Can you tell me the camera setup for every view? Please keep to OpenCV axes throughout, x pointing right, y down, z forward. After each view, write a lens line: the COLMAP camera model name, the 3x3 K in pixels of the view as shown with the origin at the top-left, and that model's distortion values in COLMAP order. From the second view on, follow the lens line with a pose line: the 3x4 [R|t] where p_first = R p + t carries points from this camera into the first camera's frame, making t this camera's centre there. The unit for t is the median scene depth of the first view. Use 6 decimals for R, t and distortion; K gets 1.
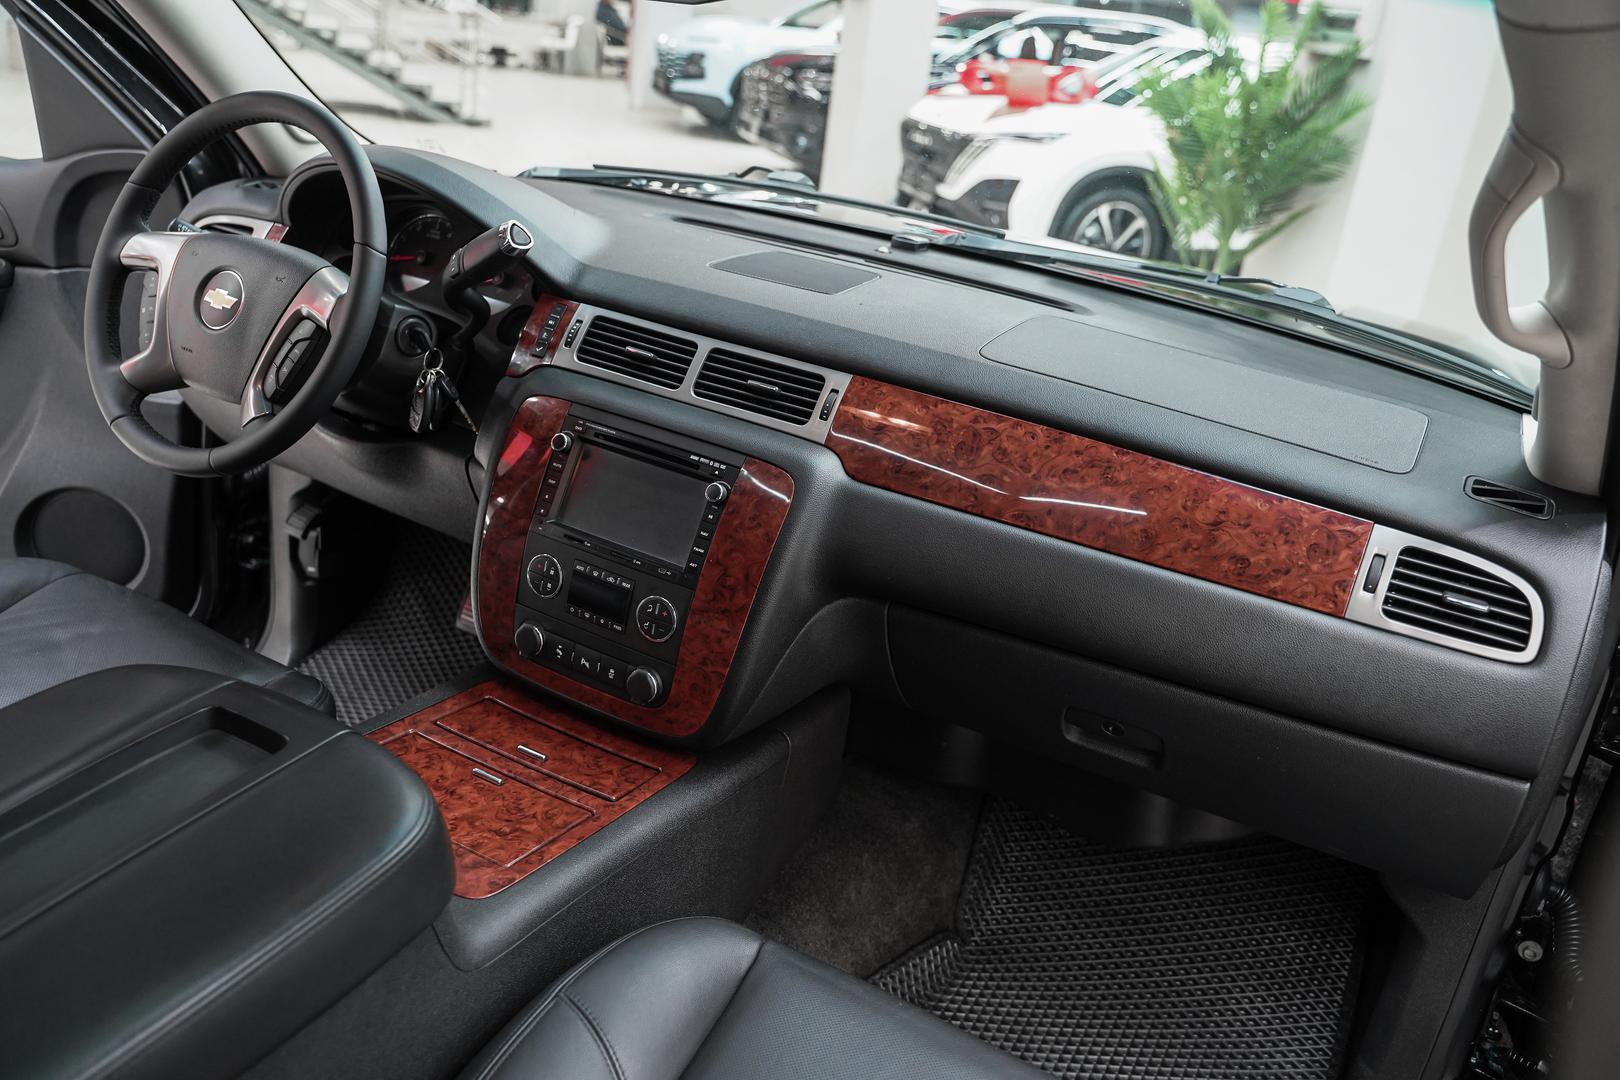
lens RADIAL K [[1285.9, 0, 807.0], [0, 1285.9, 538.1], [0, 0, 1]] dist [-0.015376, 0.010720]
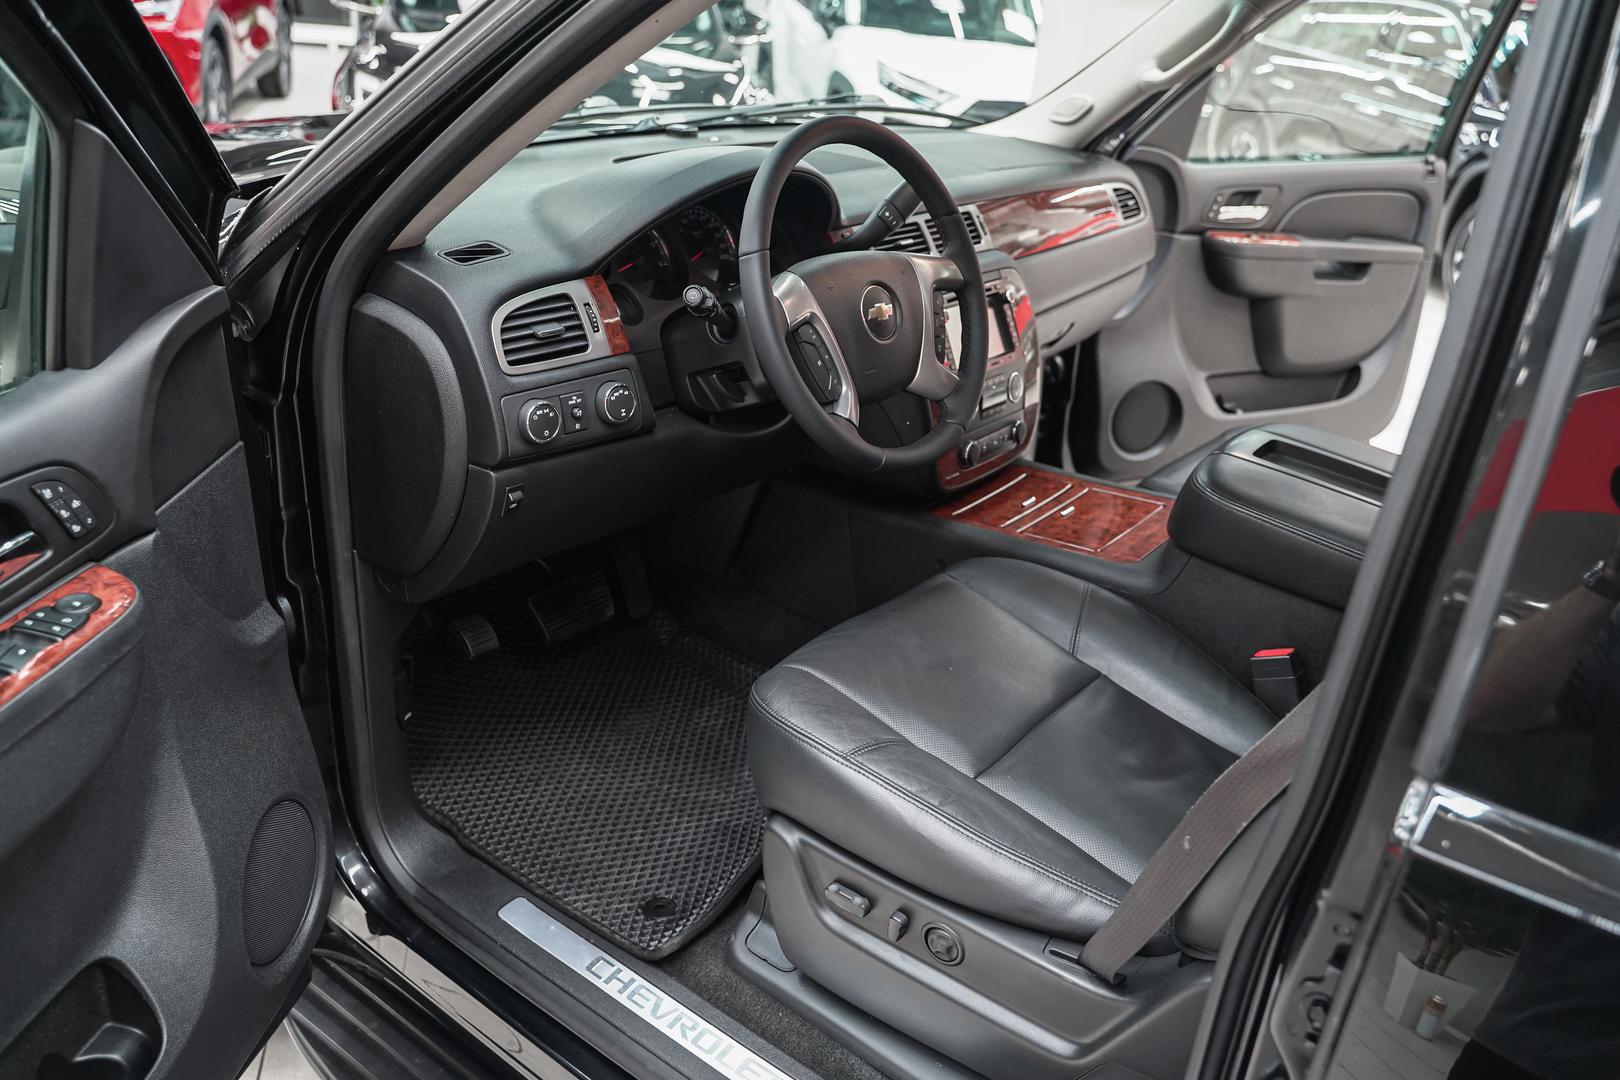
lens RADIAL K [[1285.9, 0, 807.4], [0, 1285.9, 536.3], [0, 0, 1]] dist [-0.015376, 0.010720]
pose [[0.155421, -0.508551, 0.846889, -1.464353], [0.325290, 0.835840, 0.442219, -0.521102], [-0.932754, 0.206754, 0.295334, 0.754451]]
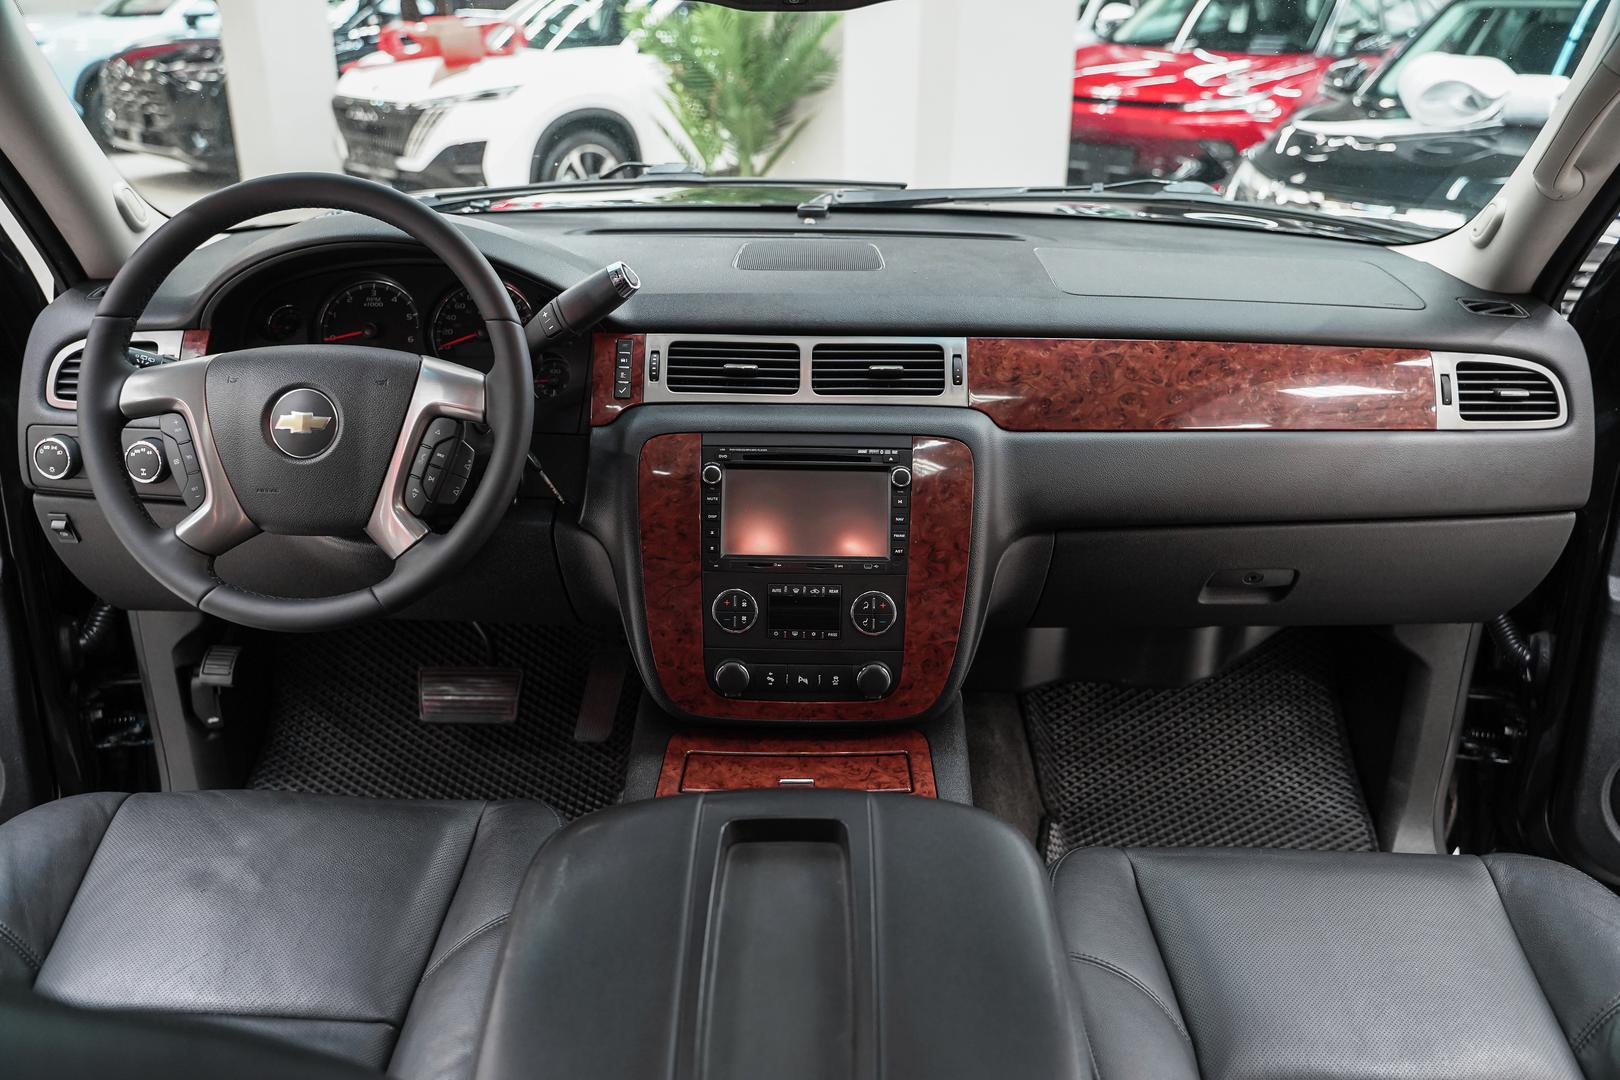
lens RADIAL K [[1285.9, 0, 804.8], [0, 1285.9, 536.6], [0, 0, 1]] dist [-0.015376, 0.010720]
pose [[0.875712, -0.289434, 0.386468, -0.503924], [0.273826, 0.956955, 0.096212, -0.101016], [-0.397679, 0.021571, 0.917271, 0.077746]]
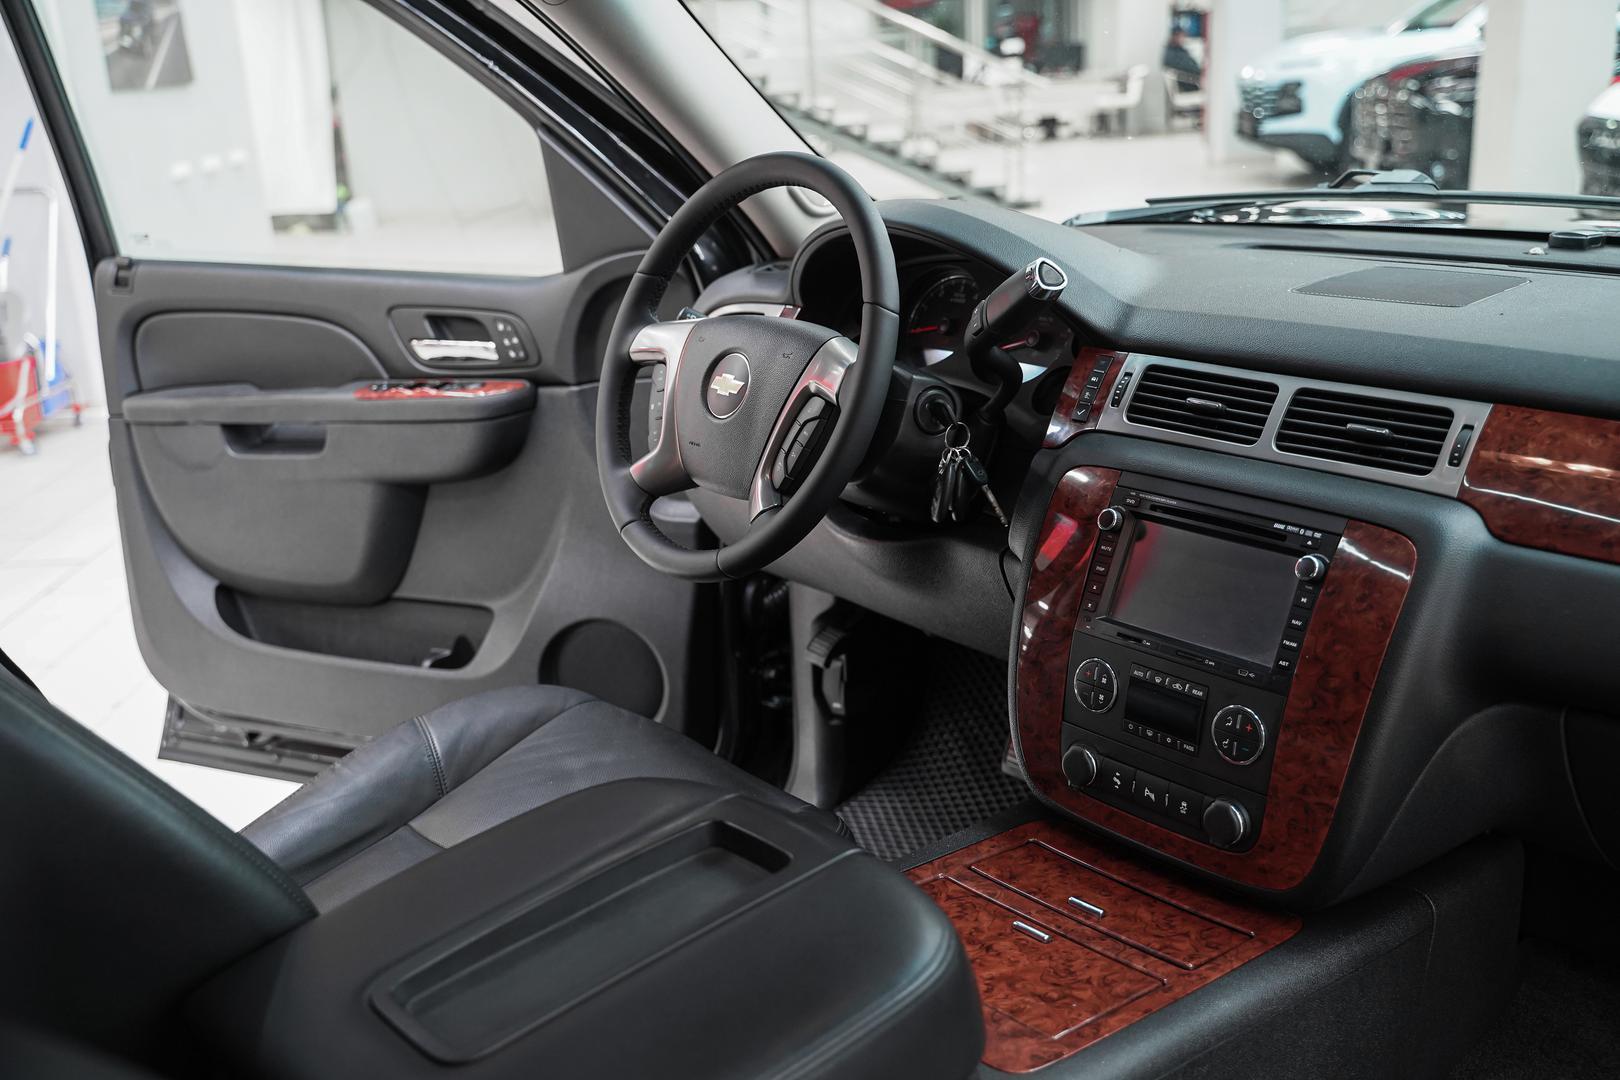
lens RADIAL K [[1597.1, 0, 810.0], [0, 1597.1, 538.3], [0, 0, 1]] dist [-0.006821, 0.000000]
pose [[0.922148, -0.056356, -0.382709, 0.018687], [0.016559, 0.994175, -0.106498, 0.040036], [0.386482, 0.091870, 0.917710, 0.003157]]
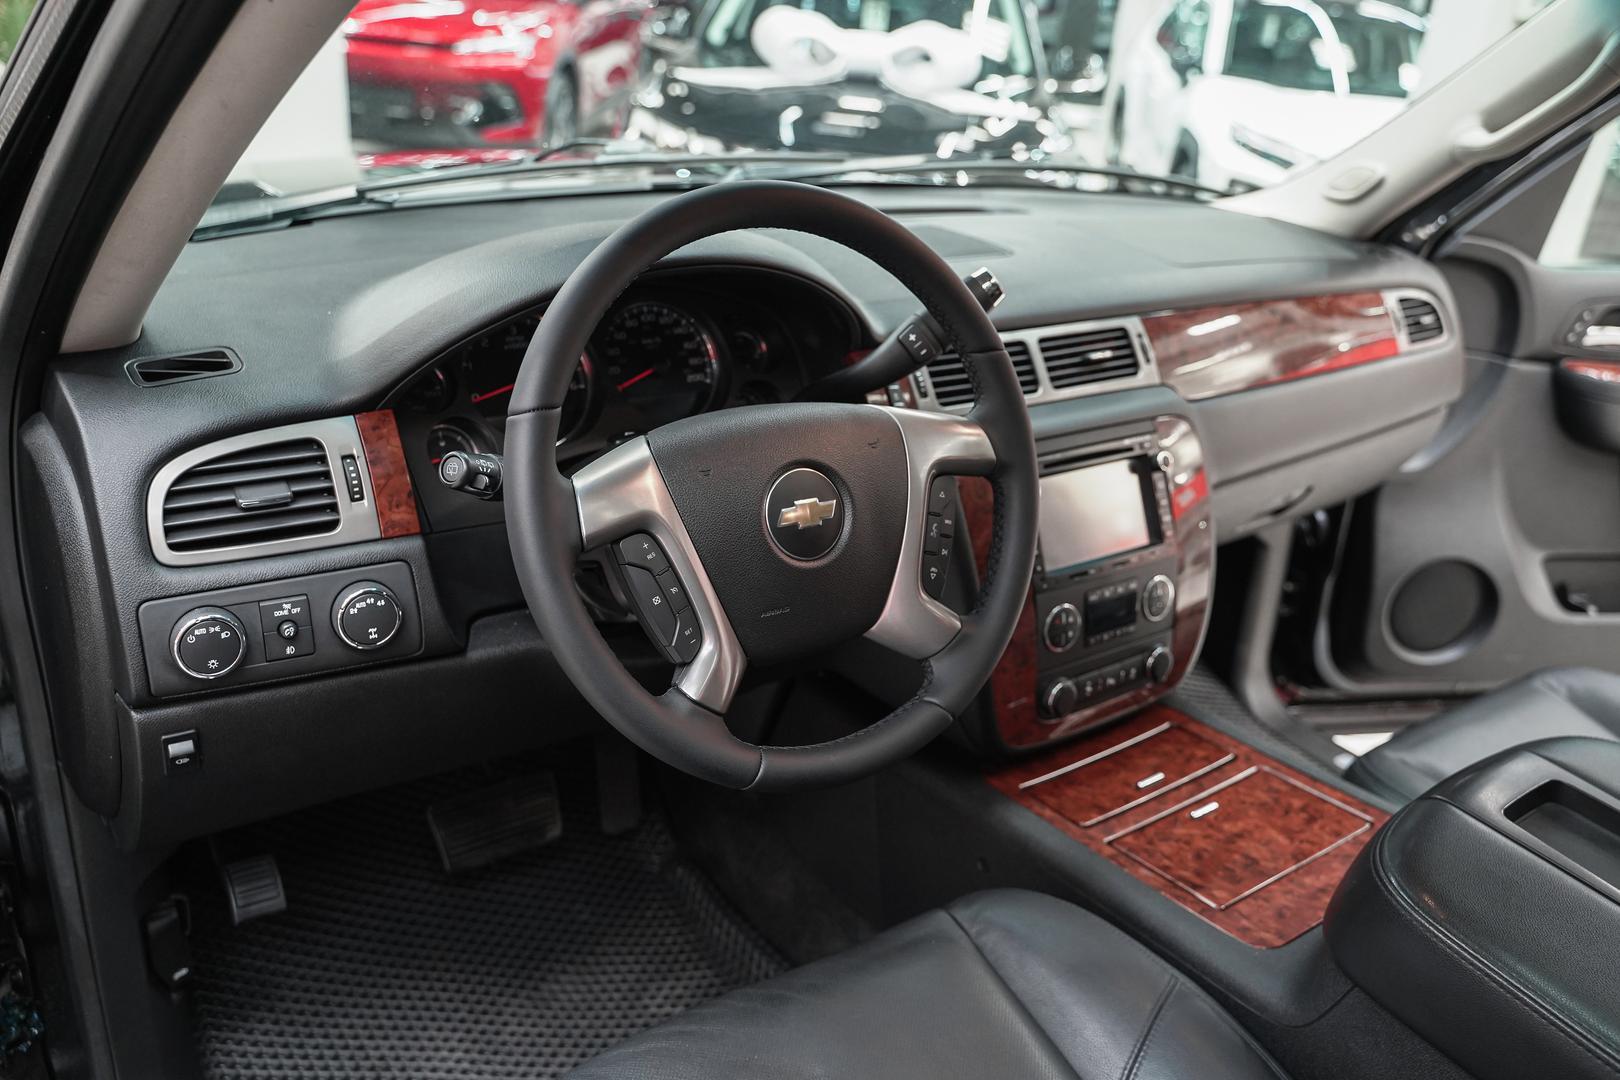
lens RADIAL K [[1285.9, 0, 804.6], [0, 1285.9, 538.7], [0, 0, 1]] dist [-0.015376, 0.010720]
pose [[0.429328, -0.446759, 0.784910, -0.954124], [0.321722, 0.887724, 0.329304, -0.381172], [-0.843903, 0.111143, 0.524857, 0.644807]]
